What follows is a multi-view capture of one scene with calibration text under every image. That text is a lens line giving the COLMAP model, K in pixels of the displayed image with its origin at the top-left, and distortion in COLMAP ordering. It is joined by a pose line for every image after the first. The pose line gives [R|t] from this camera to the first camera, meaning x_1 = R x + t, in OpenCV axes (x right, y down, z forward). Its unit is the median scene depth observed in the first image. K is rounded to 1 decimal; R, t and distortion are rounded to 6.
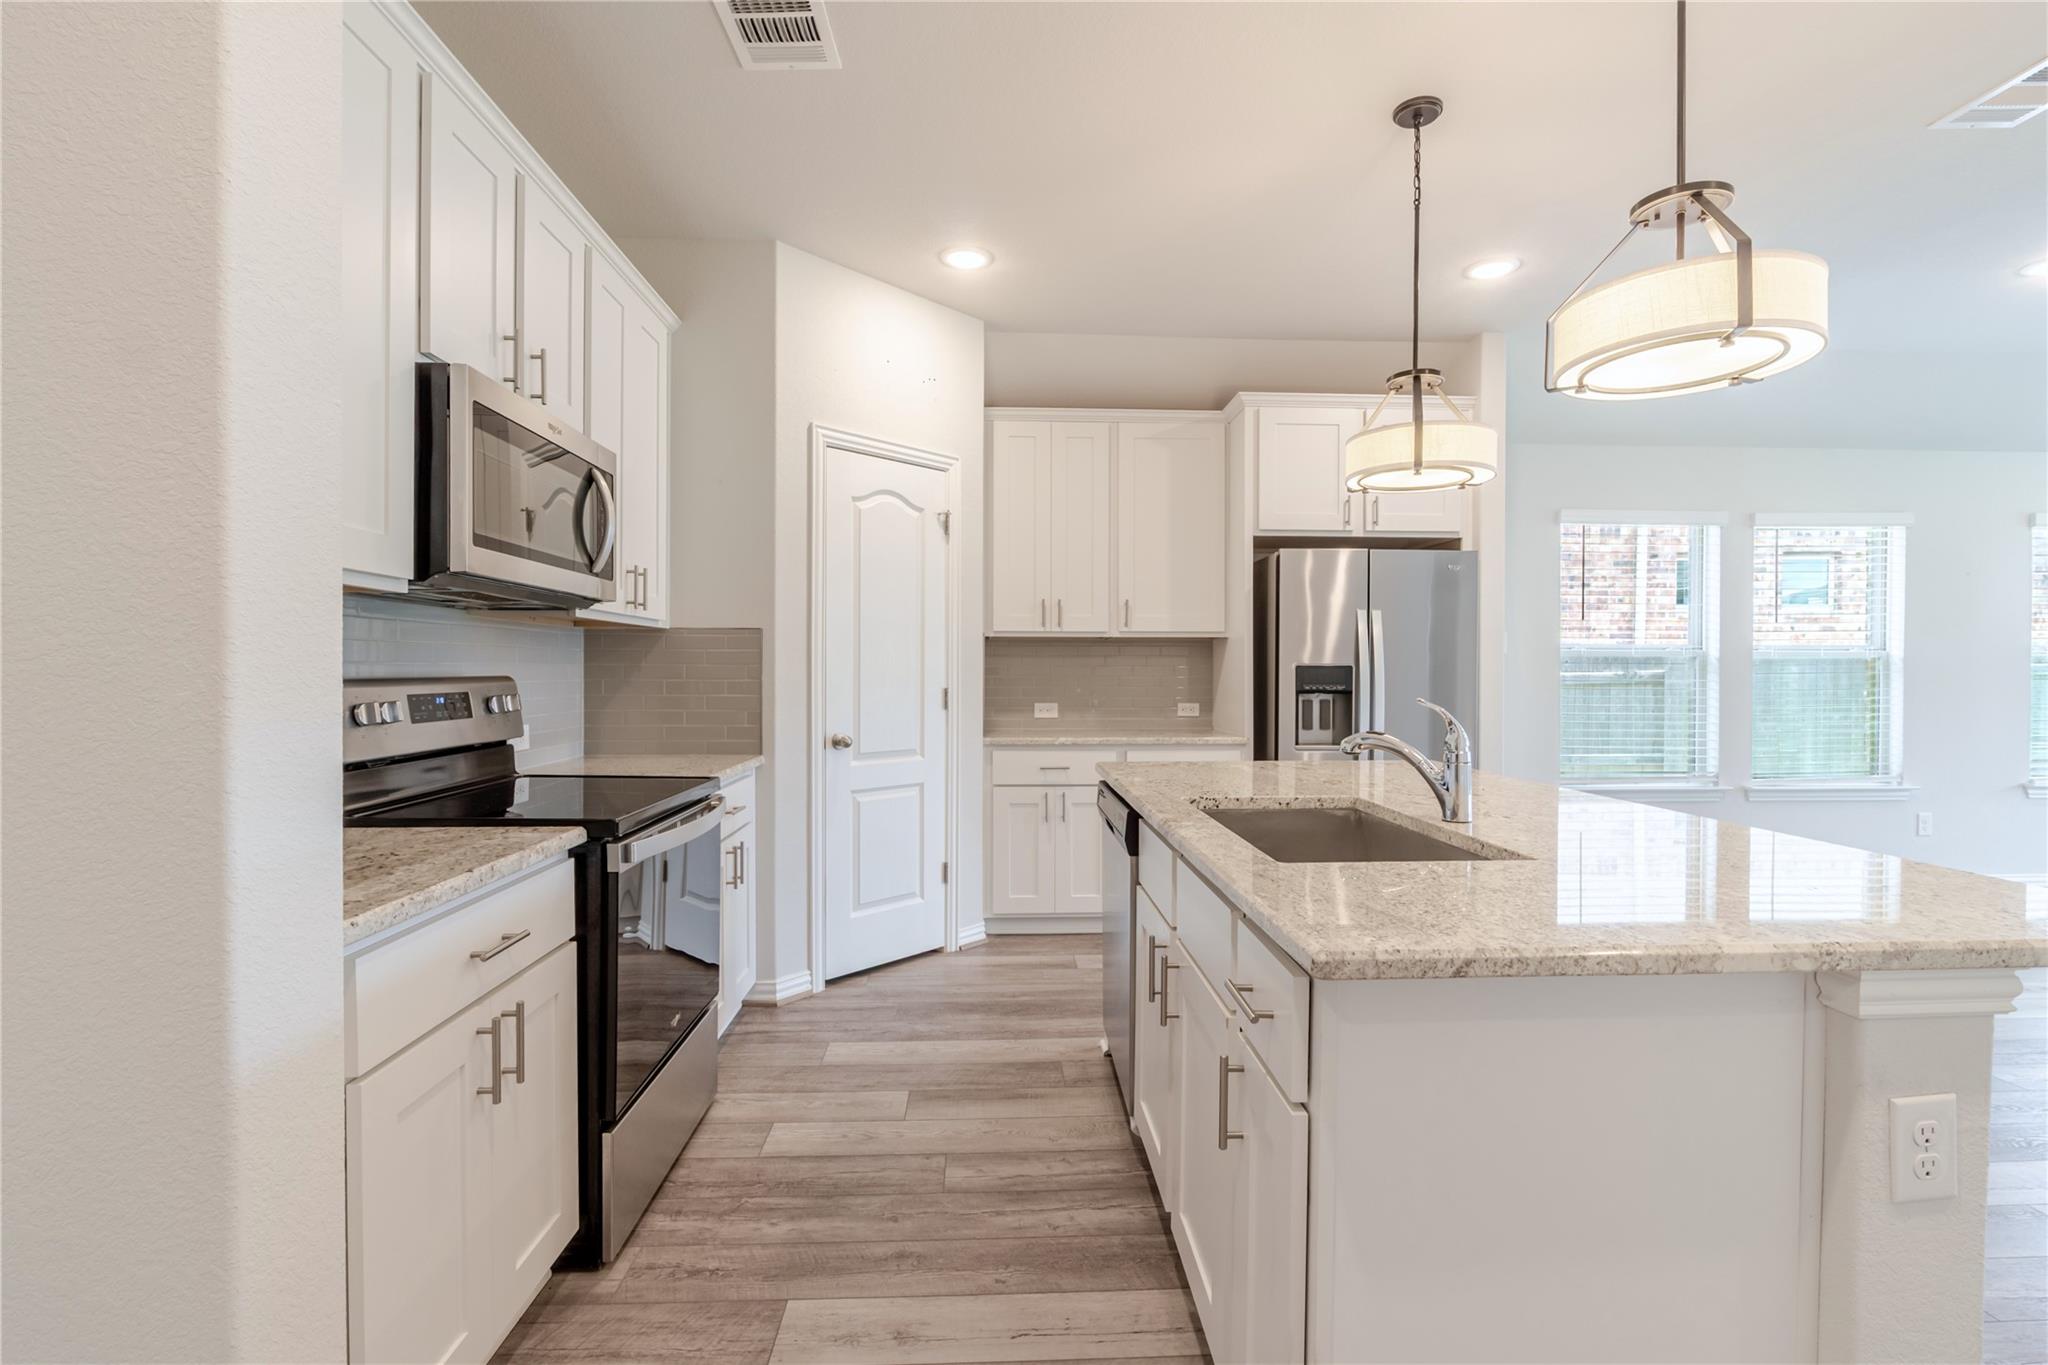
lens RADIAL K [[933.4, 0, 1024.0], [0, 933.4, 682.5], [0, 0, 1]] dist [-0.009918, 0.000407]
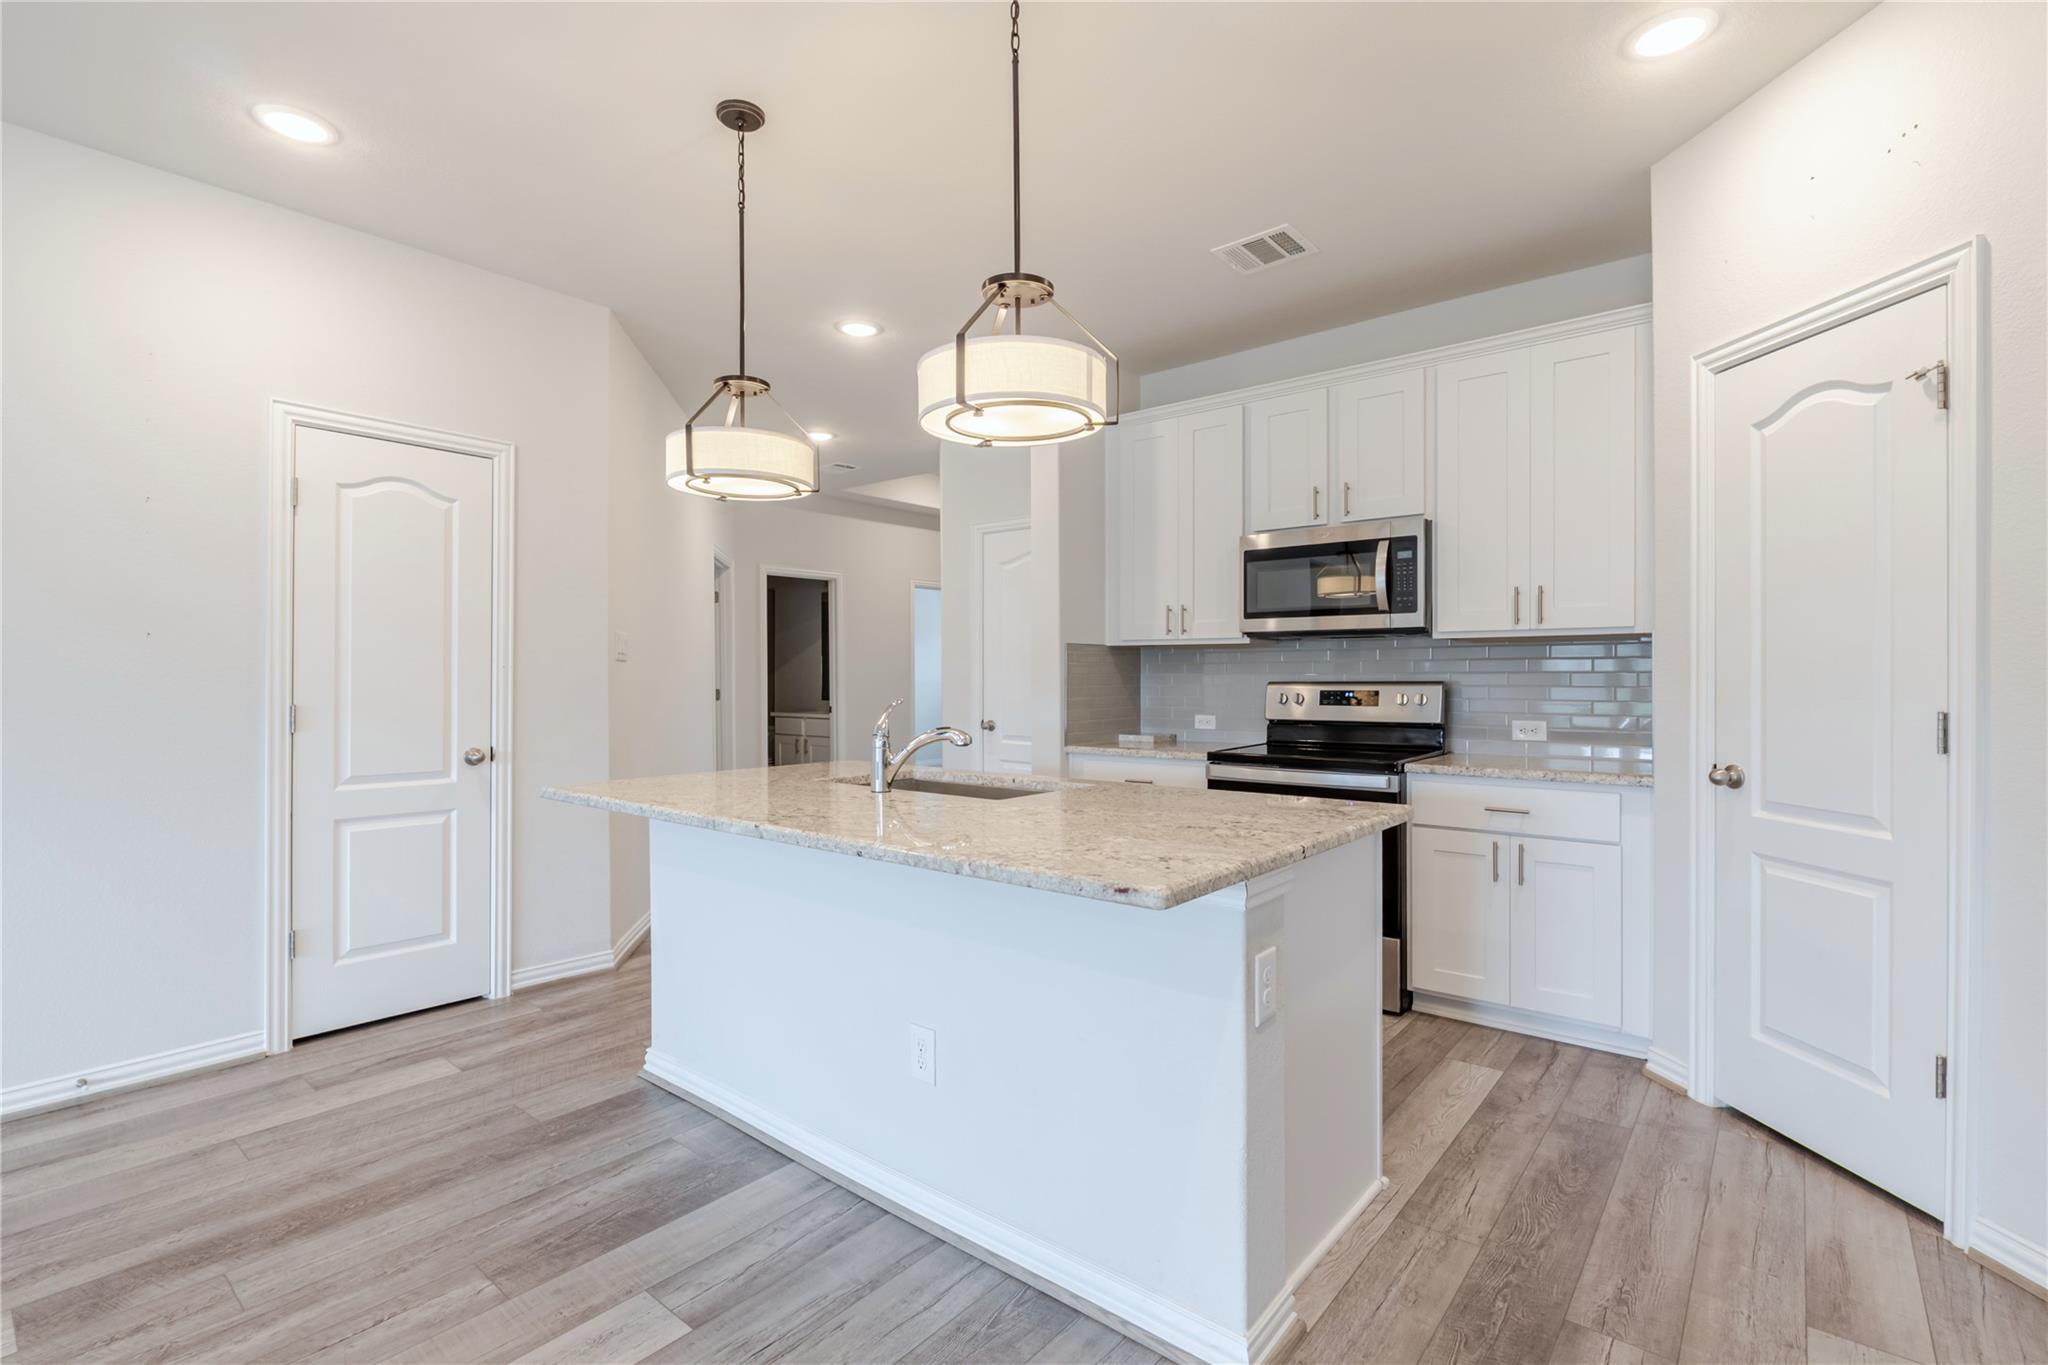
lens RADIAL K [[933.4, 0, 1024.0], [0, 933.4, 682.5], [0, 0, 1]] dist [-0.009918, 0.000407]
pose [[-0.674021, 0.004829, -0.738697, 0.648208], [-0.008553, 0.999861, 0.014341, -0.013513], [0.738663, 0.015984, -0.673886, 1.012020]]
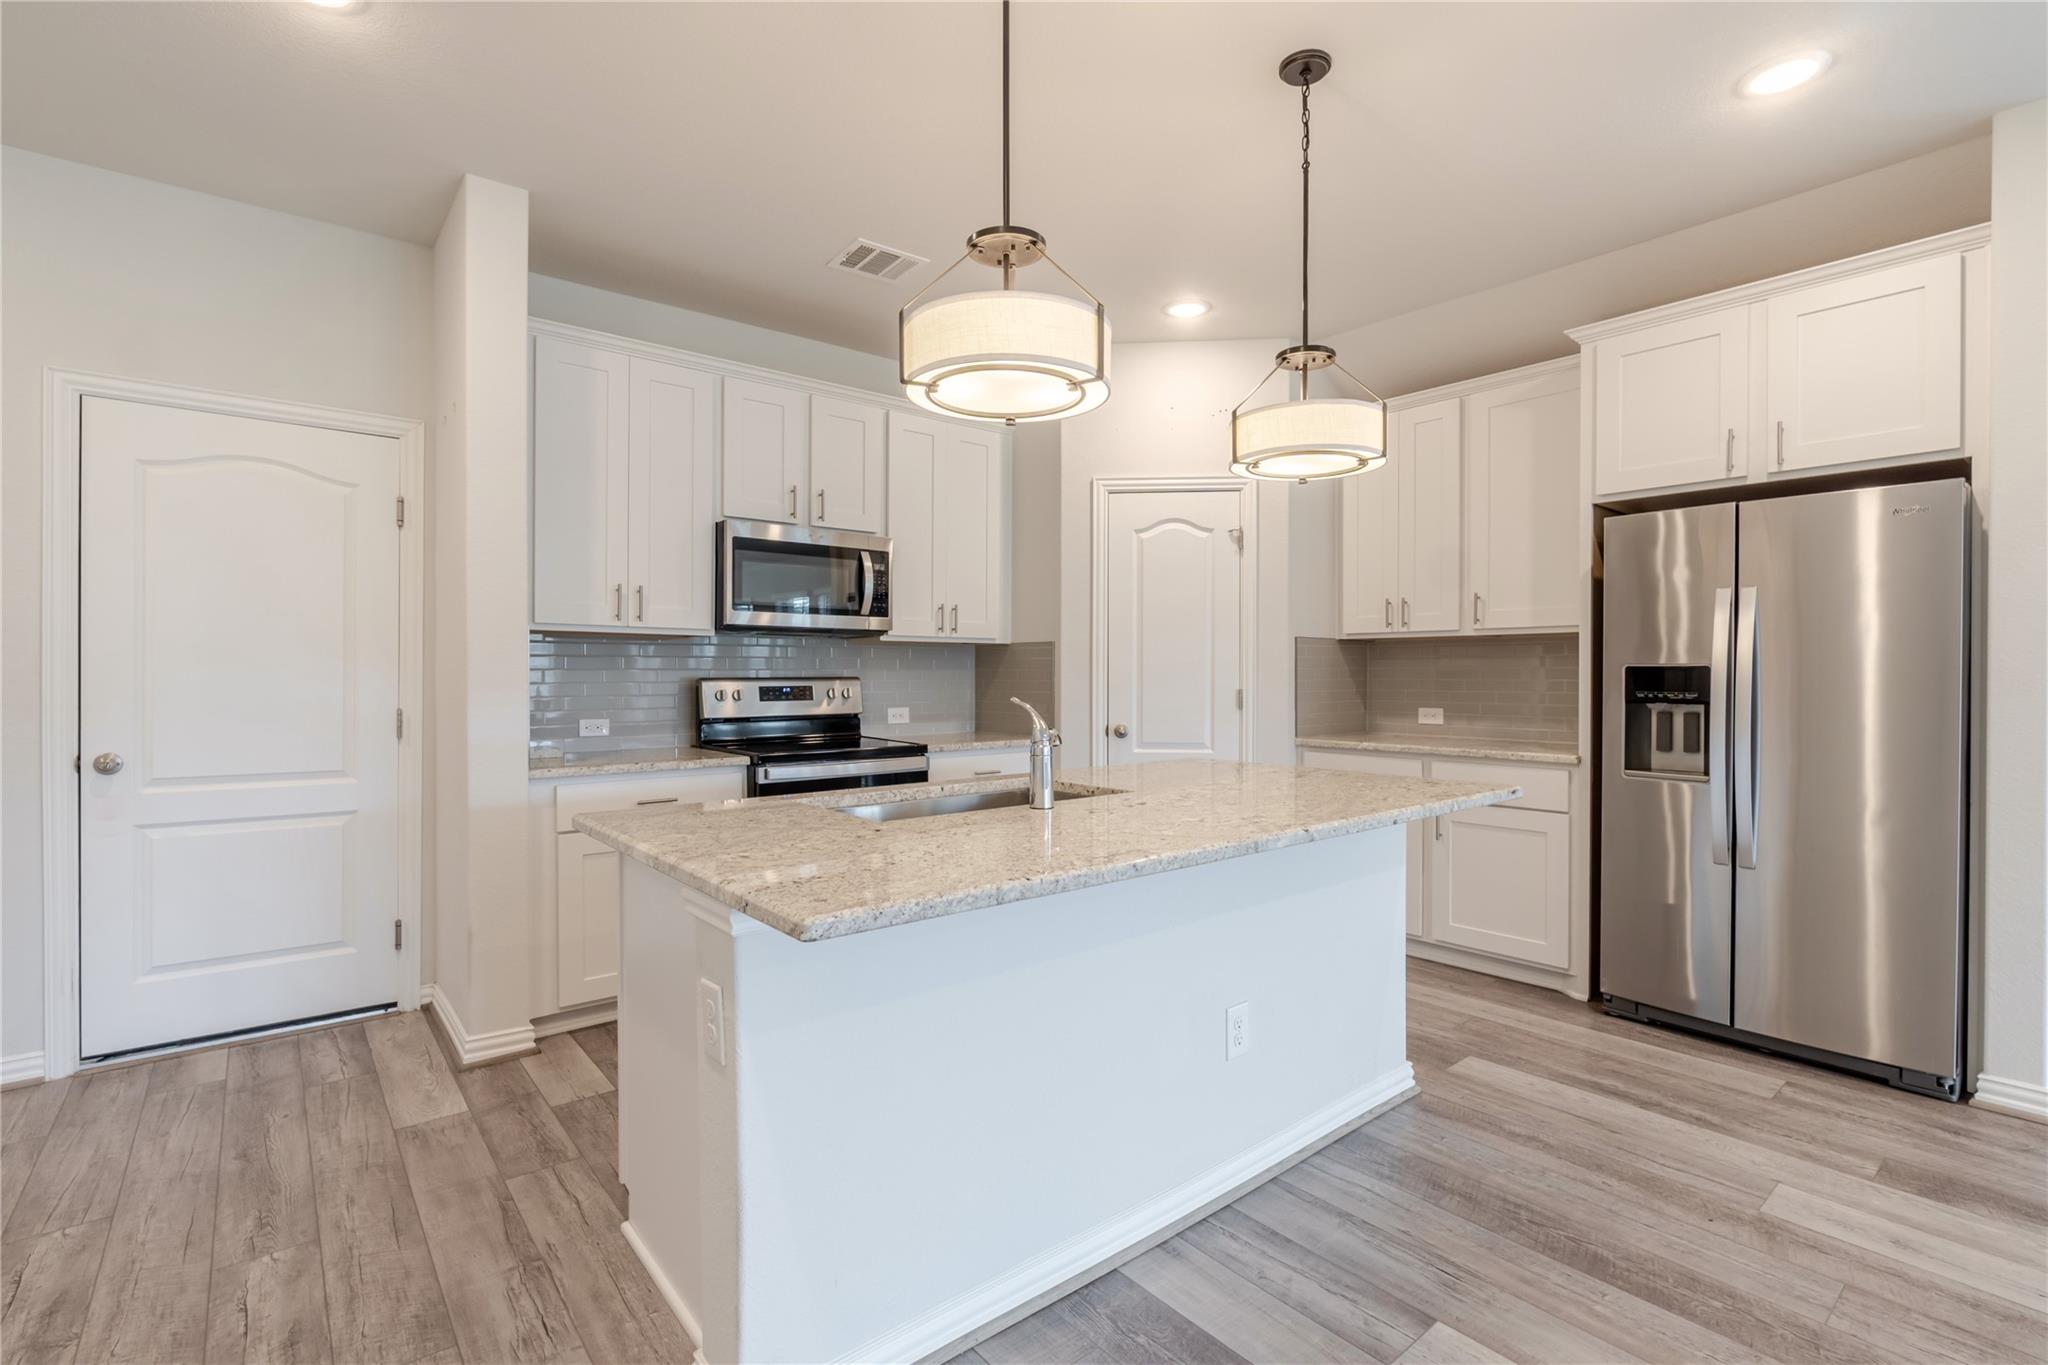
lens RADIAL K [[933.4, 0, 1024.0], [0, 933.4, 682.5], [0, 0, 1]] dist [-0.009918, 0.000407]
pose [[0.599160, 0.006280, -0.800605, 0.664047], [-0.009678, 0.999953, 0.000600, -0.000477], [0.800571, 0.007388, 0.599192, 0.153368]]
